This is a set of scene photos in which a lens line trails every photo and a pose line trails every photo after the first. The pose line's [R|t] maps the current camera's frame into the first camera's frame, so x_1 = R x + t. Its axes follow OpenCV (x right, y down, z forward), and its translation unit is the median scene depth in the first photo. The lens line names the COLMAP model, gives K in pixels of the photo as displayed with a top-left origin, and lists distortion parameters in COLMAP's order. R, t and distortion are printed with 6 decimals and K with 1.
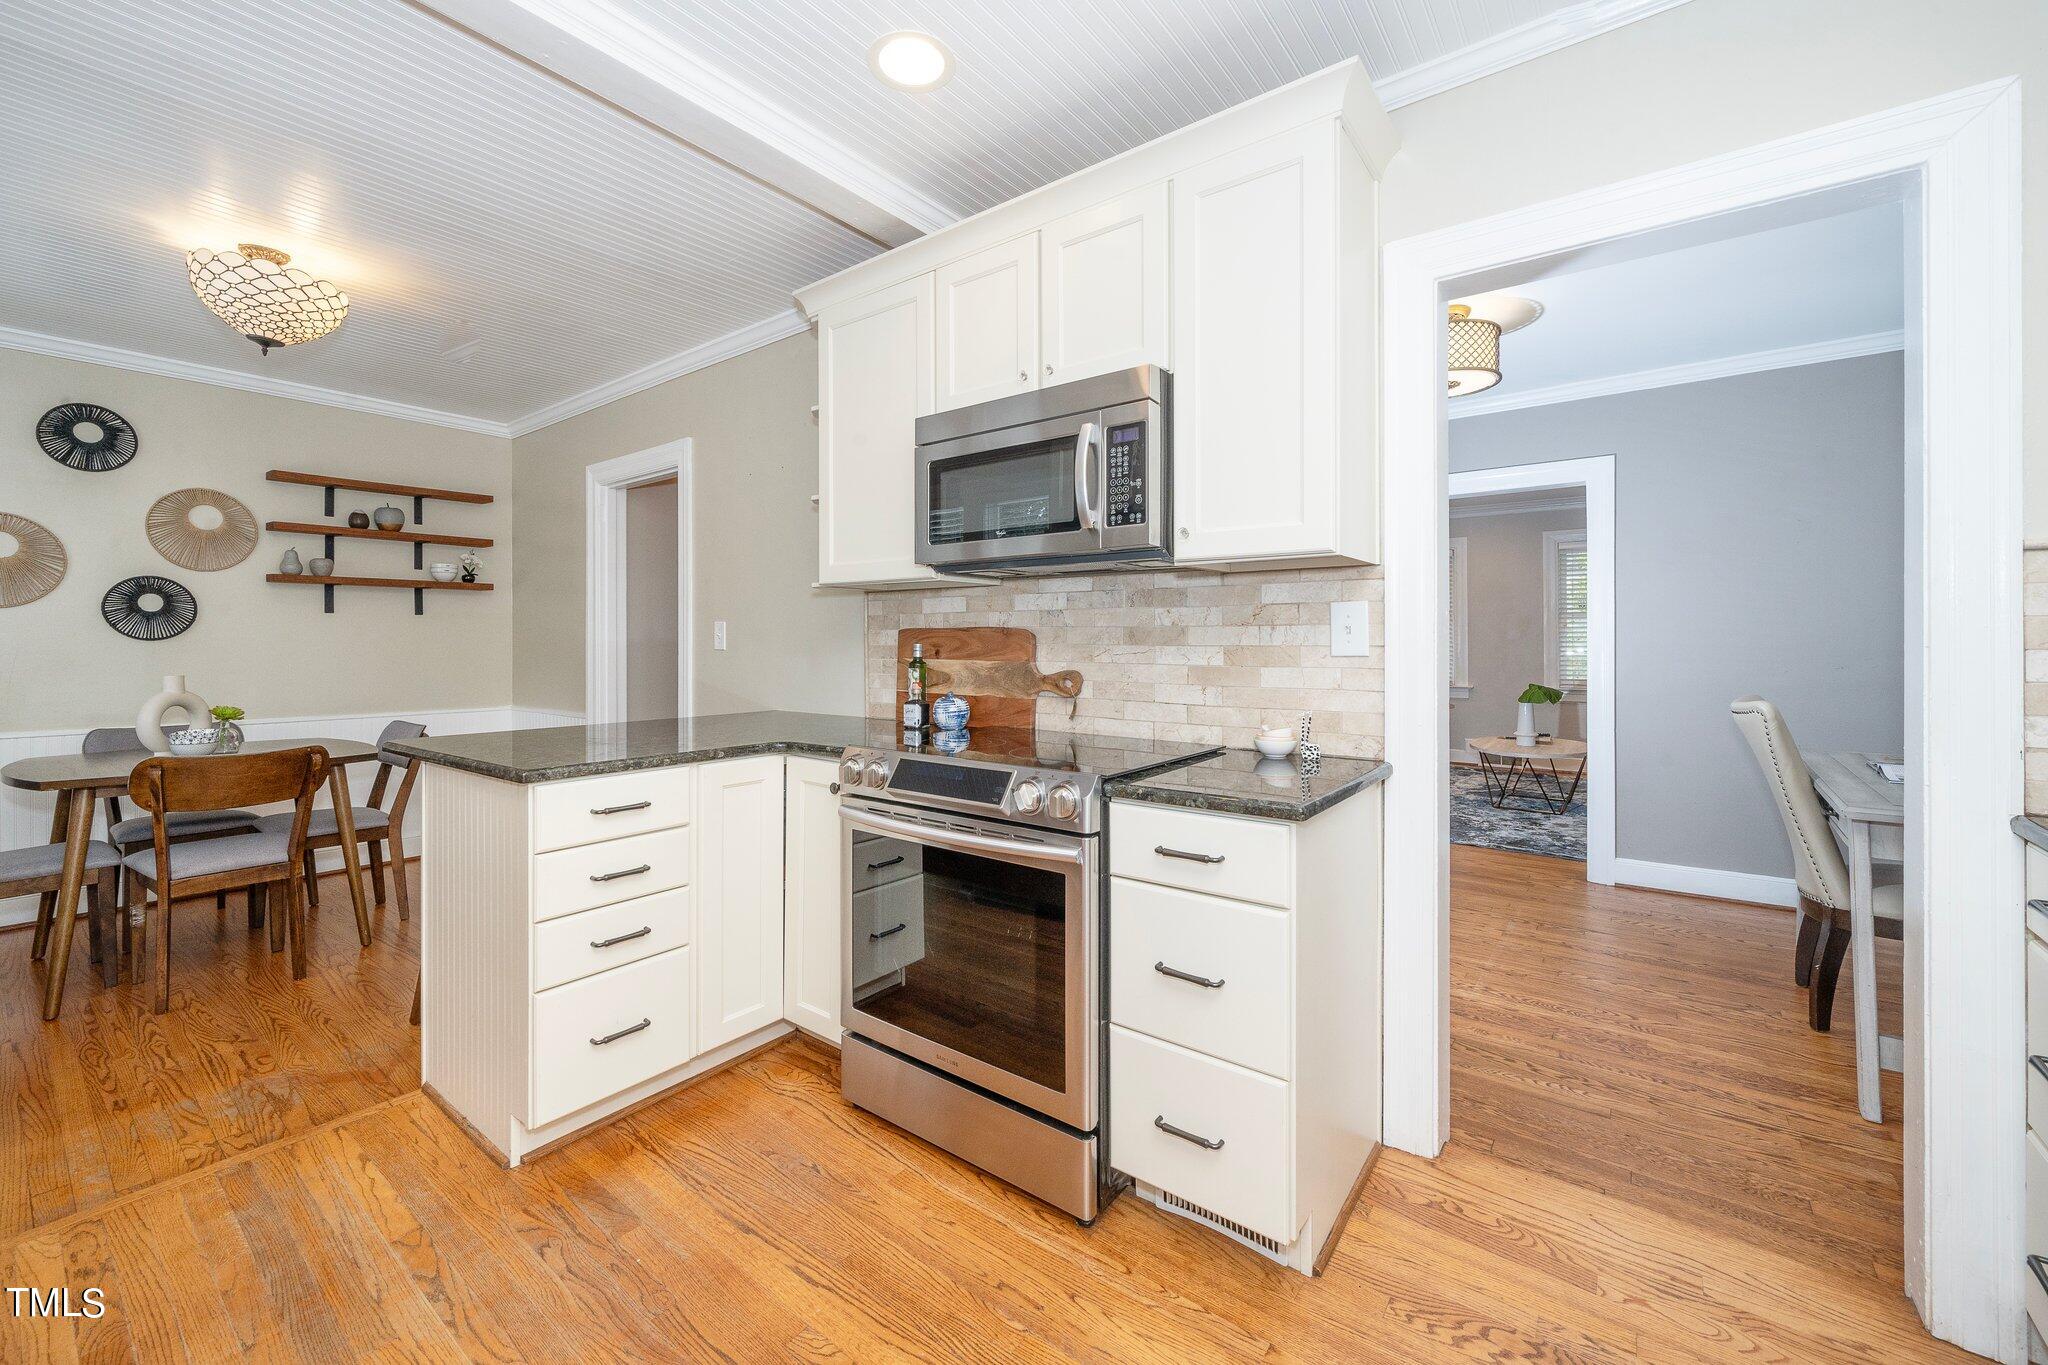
lens RADIAL K [[826.5, 0, 1011.6], [0, 826.5, 642.0], [0, 0, 1]] dist [0.000173, 0.000784]
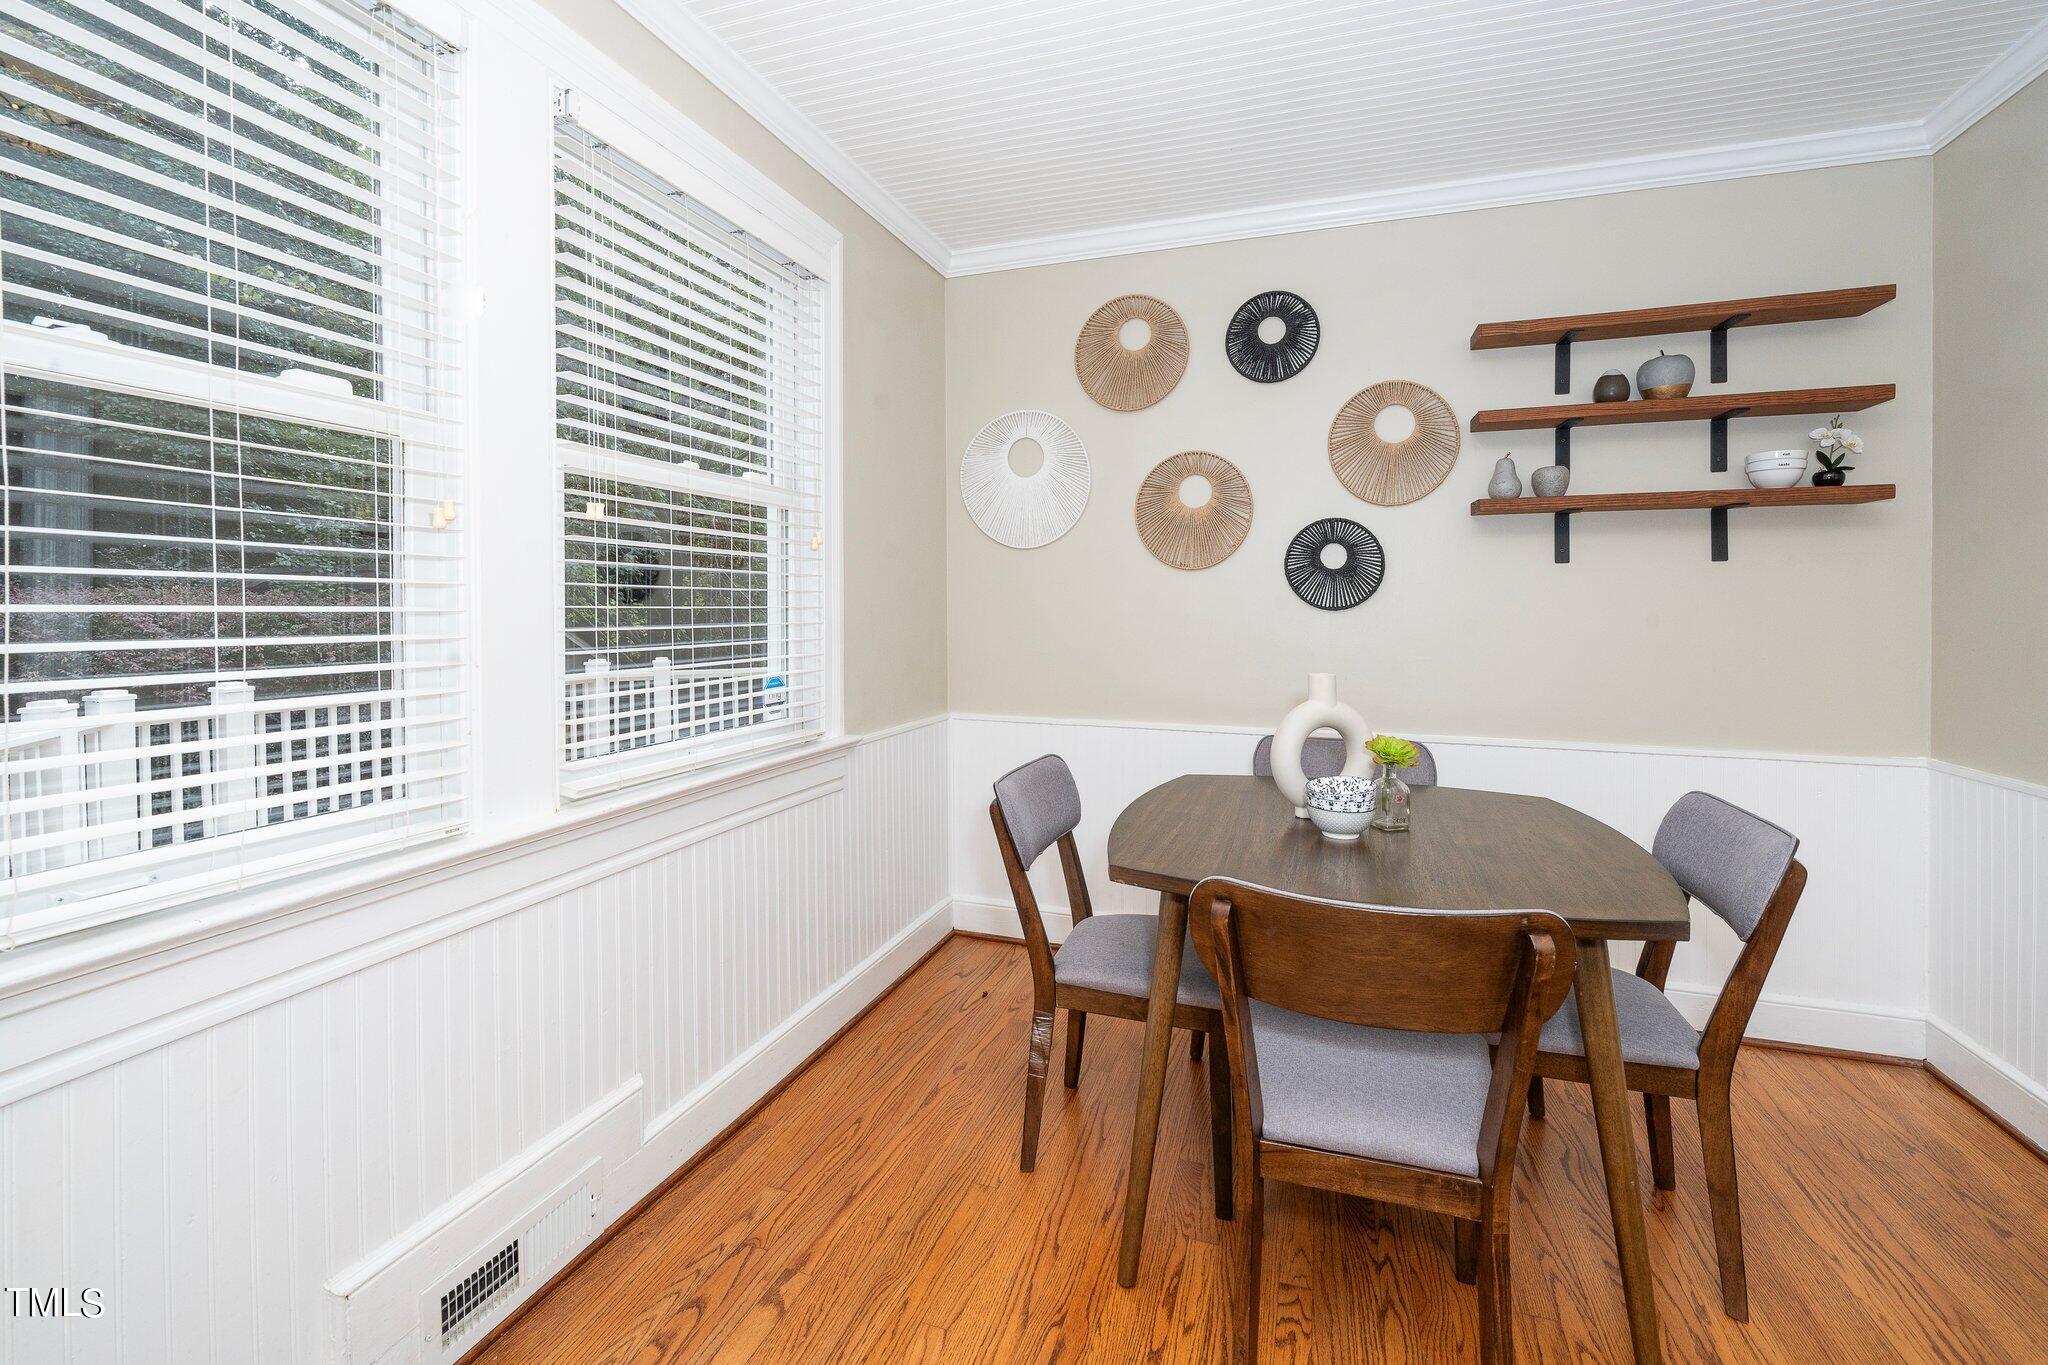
lens RADIAL K [[848.0, 0, 1048.0], [0, 848.0, 605.4], [0, 0, 1]] dist [-0.008303, -0.000039]
pose [[0.335357, -0.000217, -0.942091, -0.455511], [-0.001320, 0.999999, -0.000700, -0.005424], [0.942090, 0.001478, 0.335356, 0.542534]]
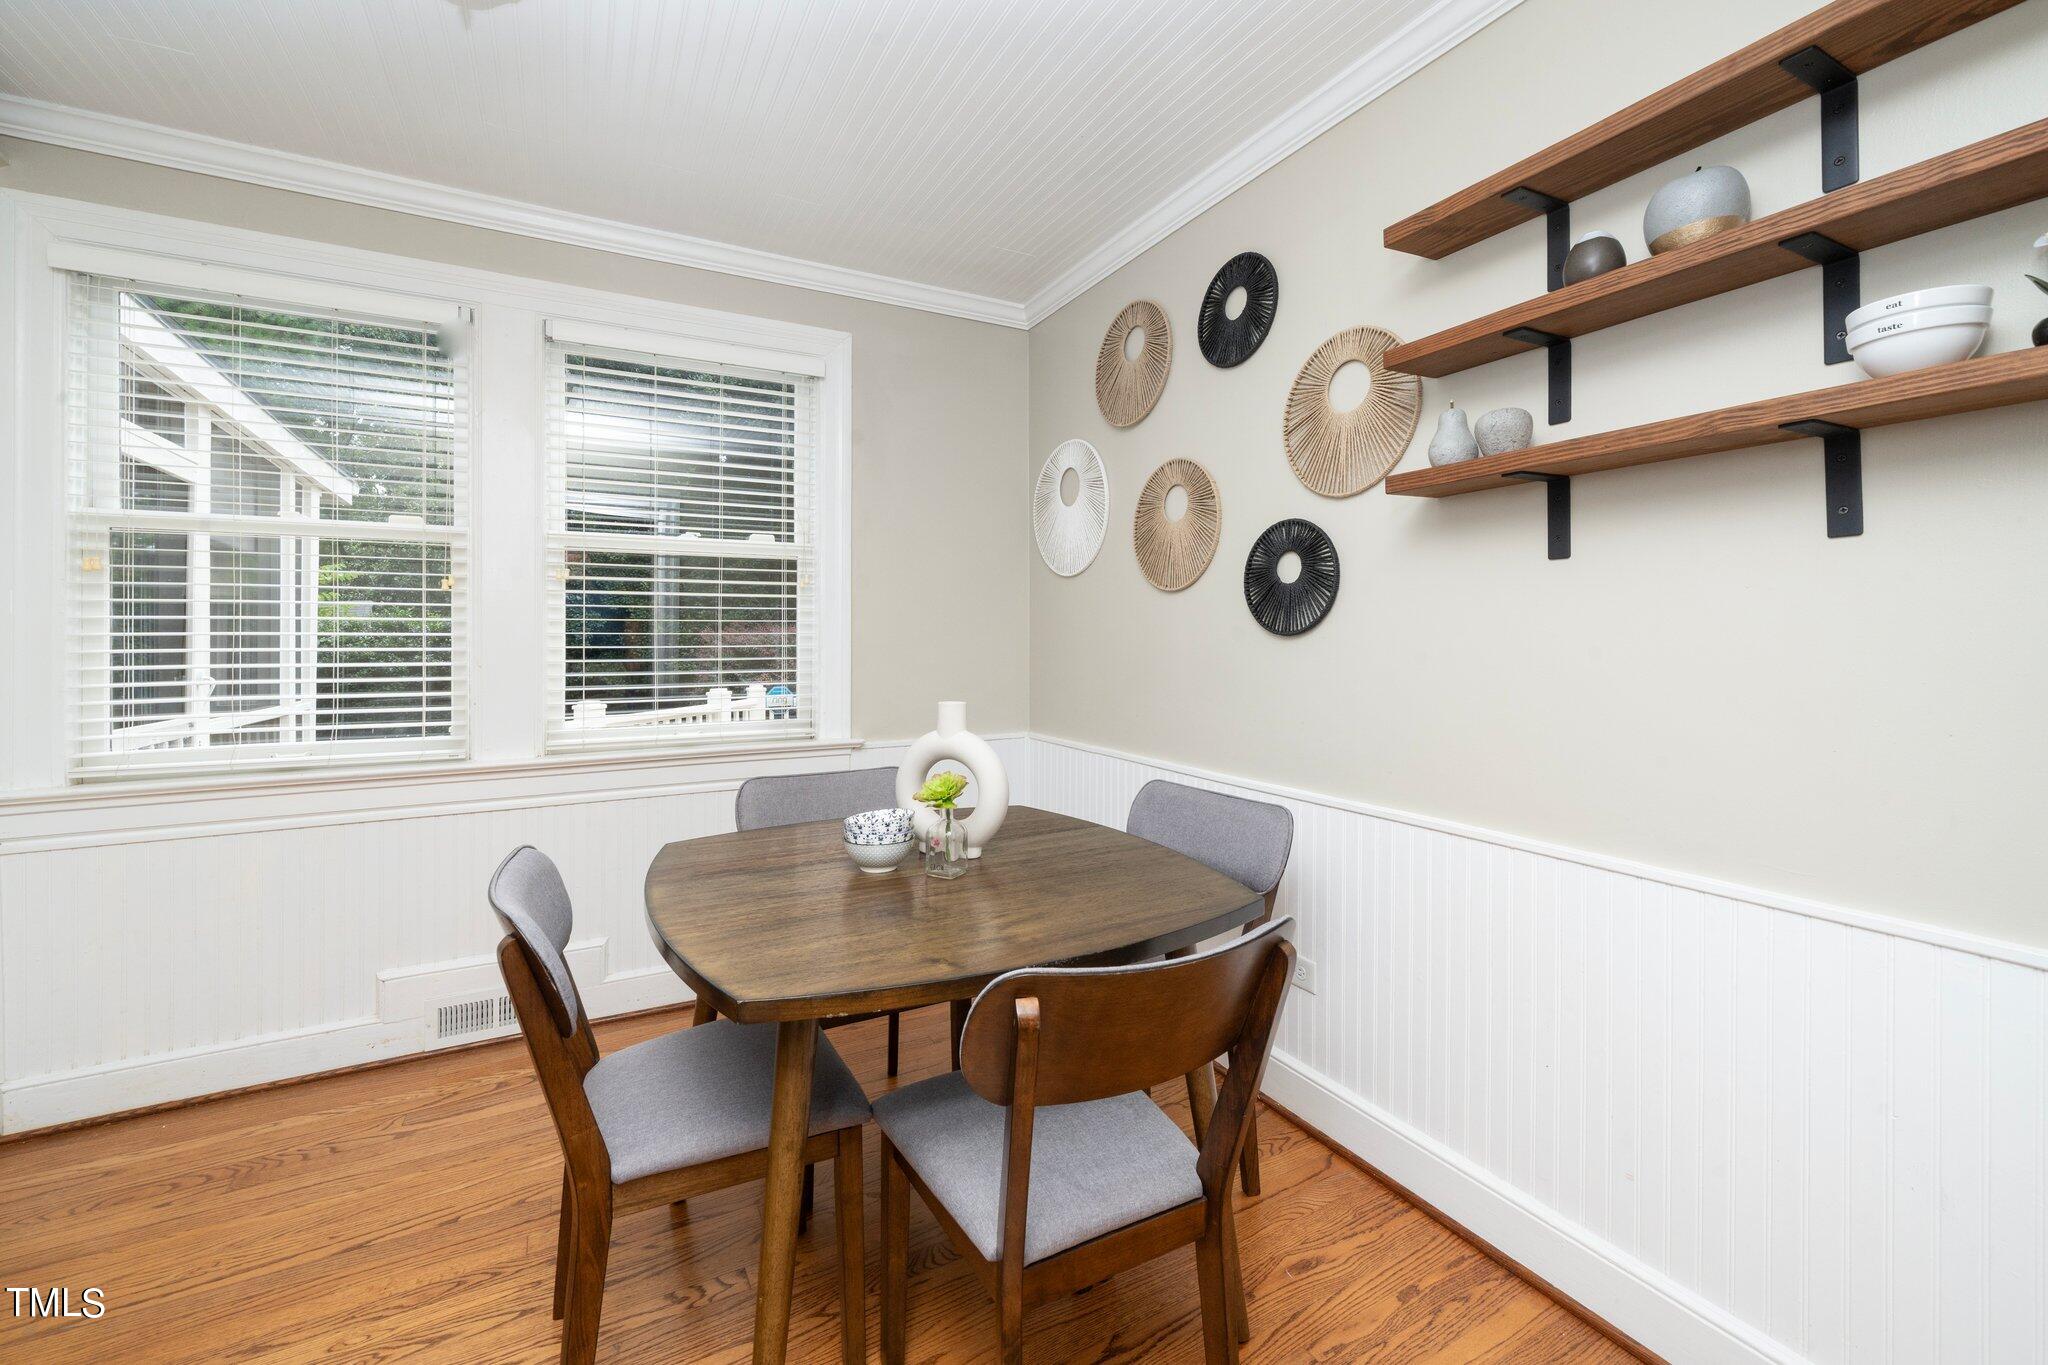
lens RADIAL K [[826.5, 0, 1011.6], [0, 826.5, 642.0], [0, 0, 1]] dist [0.000173, 0.000784]
pose [[-0.410161, 0.008666, -0.911972, -0.461876], [0.000731, 0.999958, 0.009173, -0.003097], [0.912013, 0.003095, -0.410150, 1.077021]]
